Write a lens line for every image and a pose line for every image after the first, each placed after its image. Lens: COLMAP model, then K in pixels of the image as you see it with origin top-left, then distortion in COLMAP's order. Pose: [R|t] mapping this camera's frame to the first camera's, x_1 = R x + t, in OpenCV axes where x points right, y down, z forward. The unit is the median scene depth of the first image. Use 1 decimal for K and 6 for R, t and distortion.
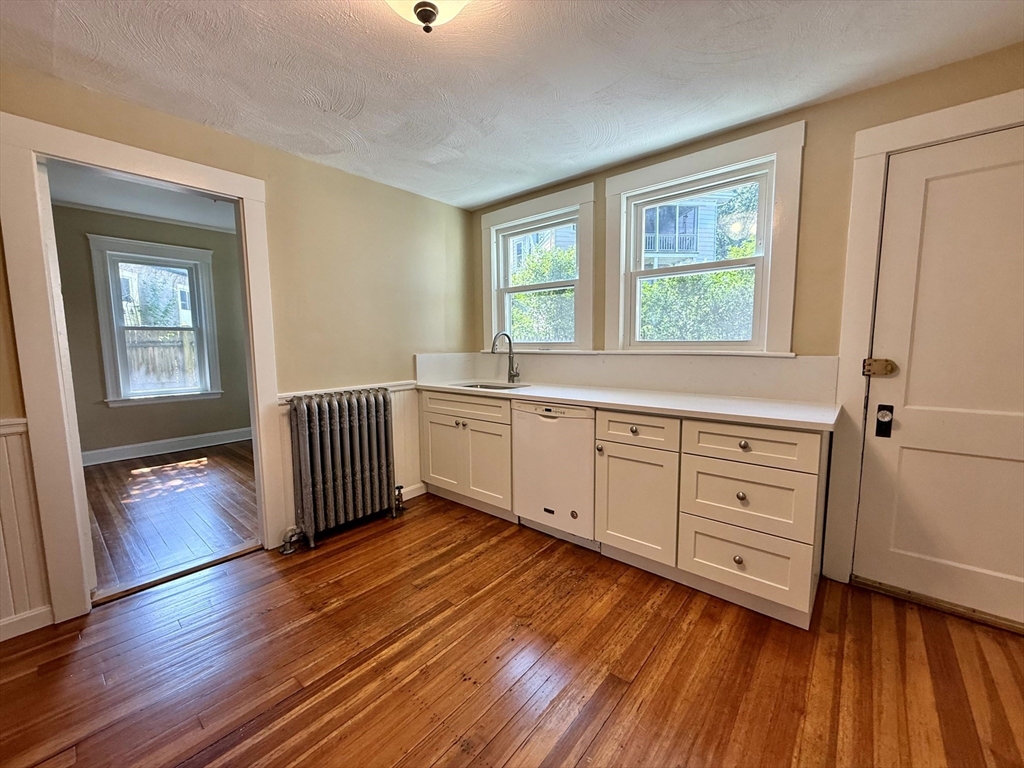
lens RADIAL K [[408.6, 0, 512.1], [0, 408.6, 385.5], [0, 0, 1]] dist [-0.000106, -0.000227]
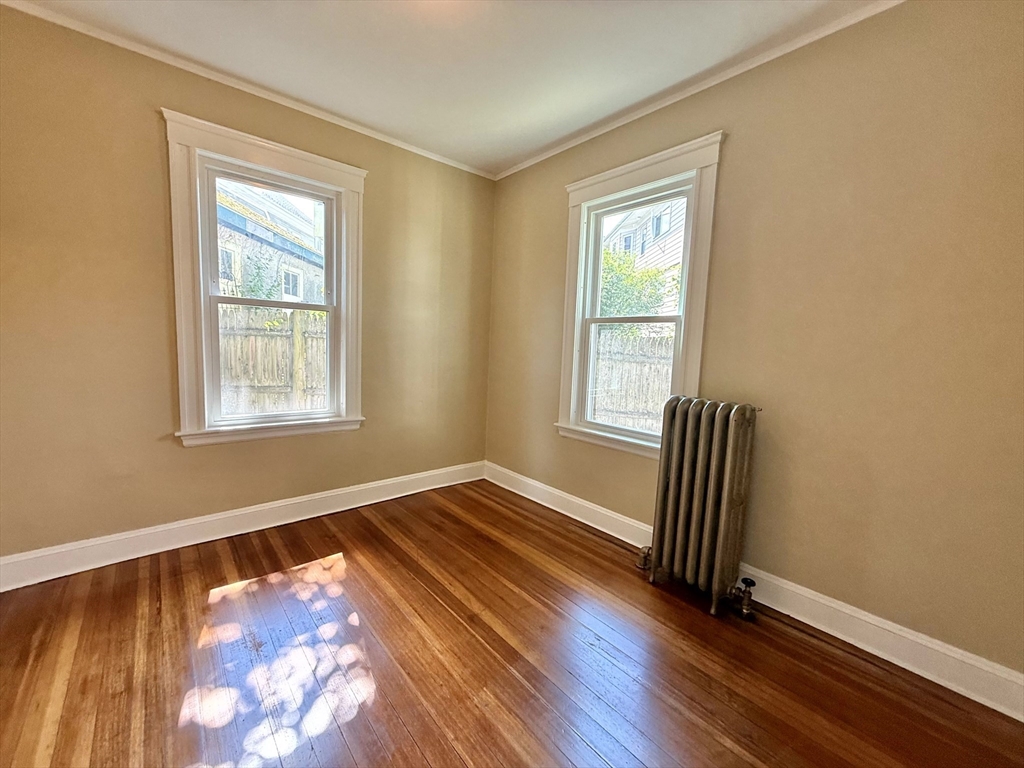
lens RADIAL K [[408.6, 0, 512.1], [0, 408.6, 385.5], [0, 0, 1]] dist [-0.000106, -0.000227]
pose [[0.988005, 0.060356, -0.142135, -0.854360], [-0.061223, 0.998123, -0.001731, -0.089400], [0.141764, 0.010413, 0.989846, 0.926933]]
